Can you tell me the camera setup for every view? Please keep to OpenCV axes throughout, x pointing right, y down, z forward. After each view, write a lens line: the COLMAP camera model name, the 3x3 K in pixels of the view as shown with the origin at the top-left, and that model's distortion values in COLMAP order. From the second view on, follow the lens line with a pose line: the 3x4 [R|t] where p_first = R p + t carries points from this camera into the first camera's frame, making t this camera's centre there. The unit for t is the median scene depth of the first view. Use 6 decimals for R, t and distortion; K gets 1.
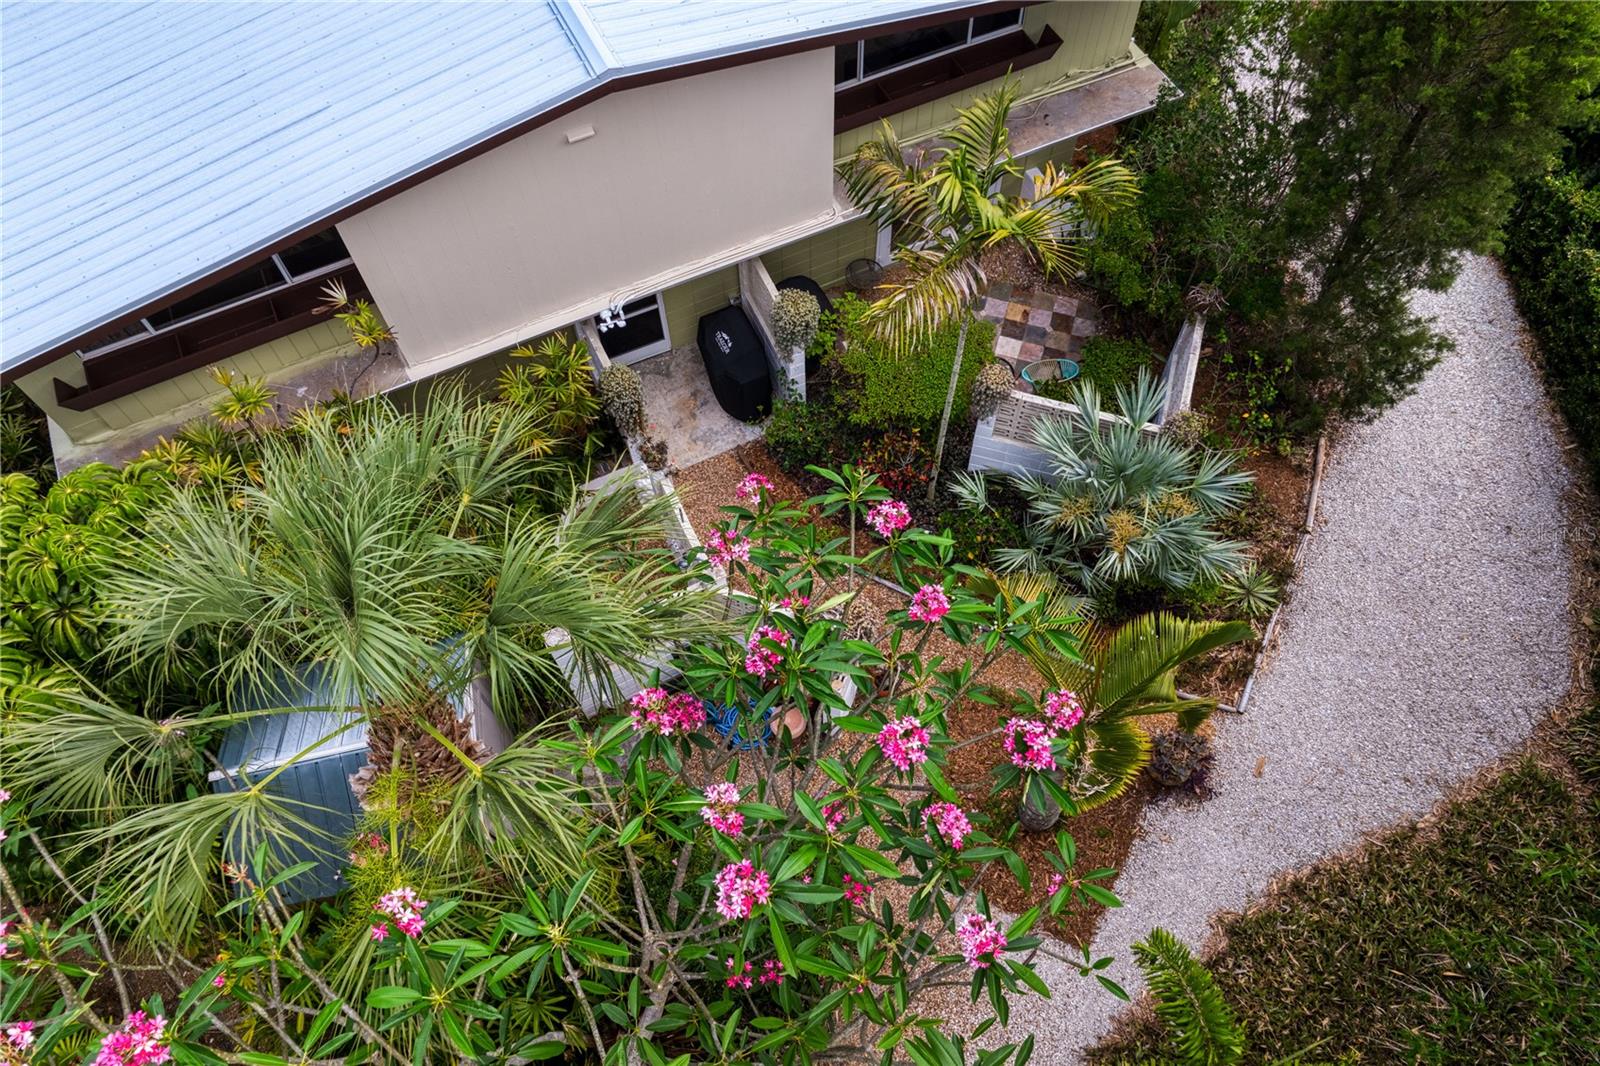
lens RADIAL K [[1117.1, 0, 800.0], [0, 1117.1, 533.0], [0, 0, 1]] dist [-0.043983, 0.000081]
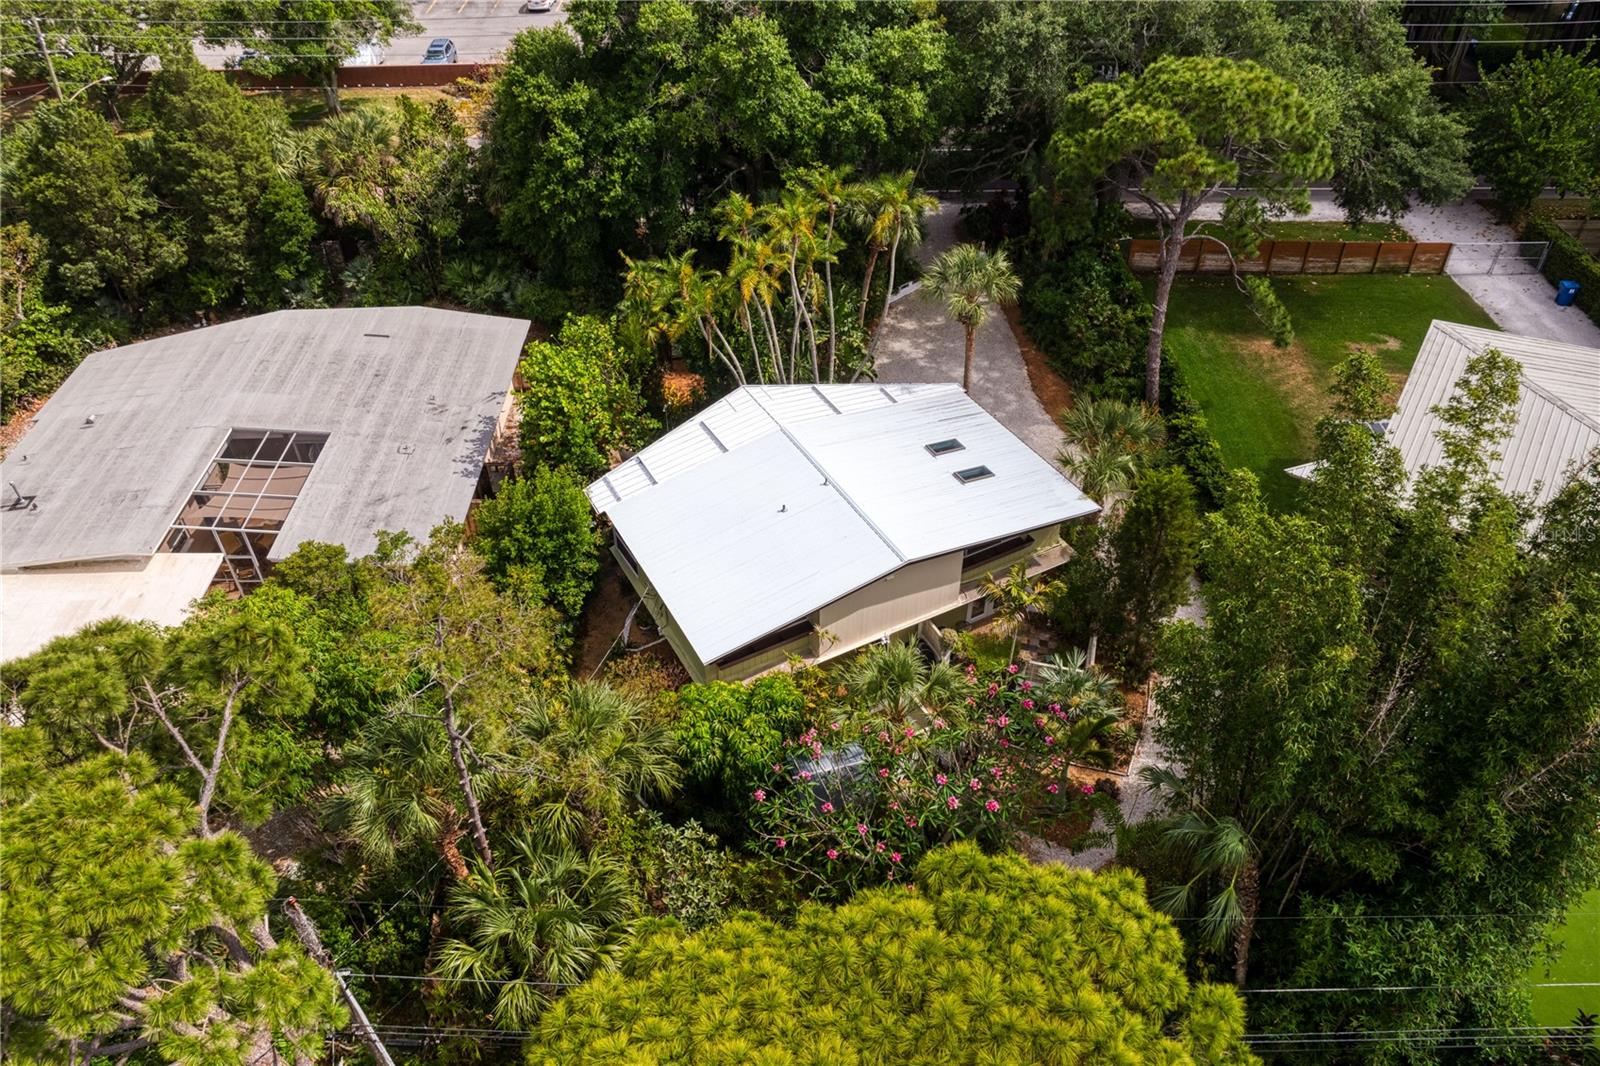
lens RADIAL K [[1117.1, 0, 800.0], [0, 1117.1, 533.0], [0, 0, 1]] dist [-0.043983, 0.000081]
pose [[0.998724, -0.025045, 0.043855, -0.523761], [0.038925, 0.935009, -0.352481, 0.558403], [-0.032176, 0.353738, 0.934791, -1.775235]]
